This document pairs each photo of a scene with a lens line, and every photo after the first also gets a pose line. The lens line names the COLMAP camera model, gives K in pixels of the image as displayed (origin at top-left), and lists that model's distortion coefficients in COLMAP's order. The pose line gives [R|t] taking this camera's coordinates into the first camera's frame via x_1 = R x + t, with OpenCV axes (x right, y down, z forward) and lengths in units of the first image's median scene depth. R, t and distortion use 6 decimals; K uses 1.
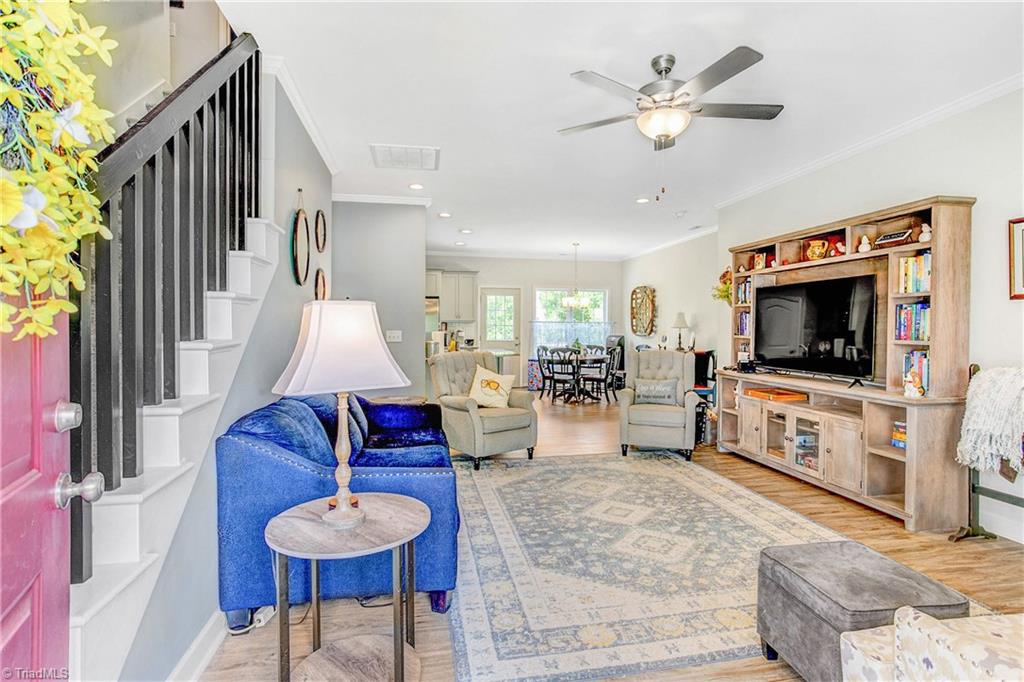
lens RADIAL K [[504.9, 0, 517.0], [0, 504.9, 337.7], [0, 0, 1]] dist [-0.026589, 0.000731]
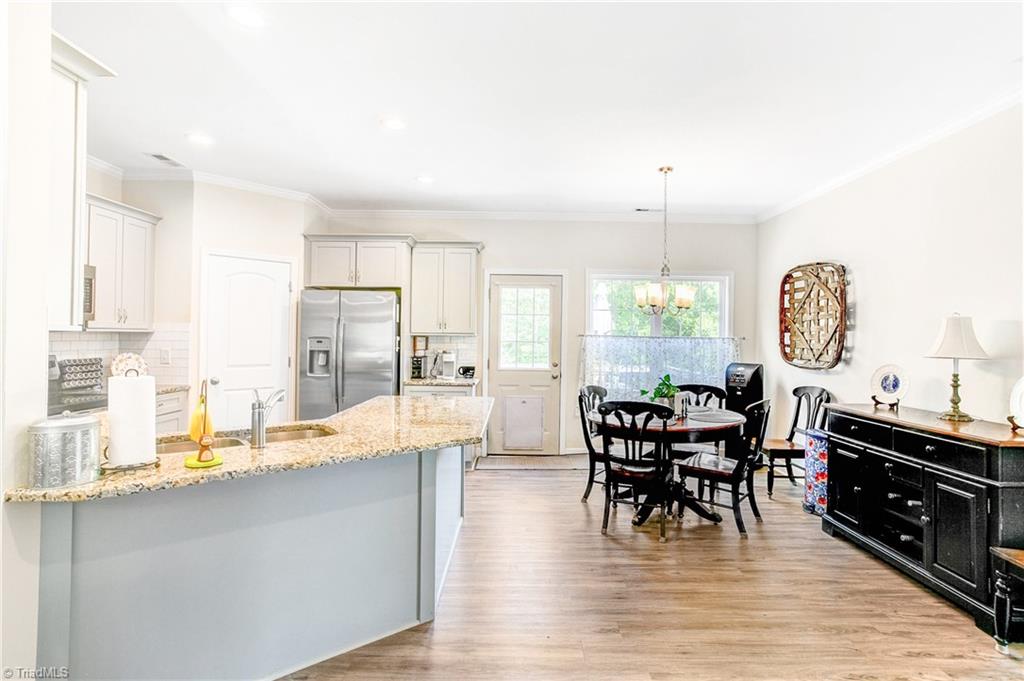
lens RADIAL K [[504.9, 0, 517.0], [0, 504.9, 337.2], [0, 0, 1]] dist [-0.026589, 0.000731]
pose [[0.983369, 0.007833, -0.181449, 0.066336], [-0.011954, 0.999695, -0.021626, -0.020036], [0.181224, 0.023436, 0.983163, 0.510438]]
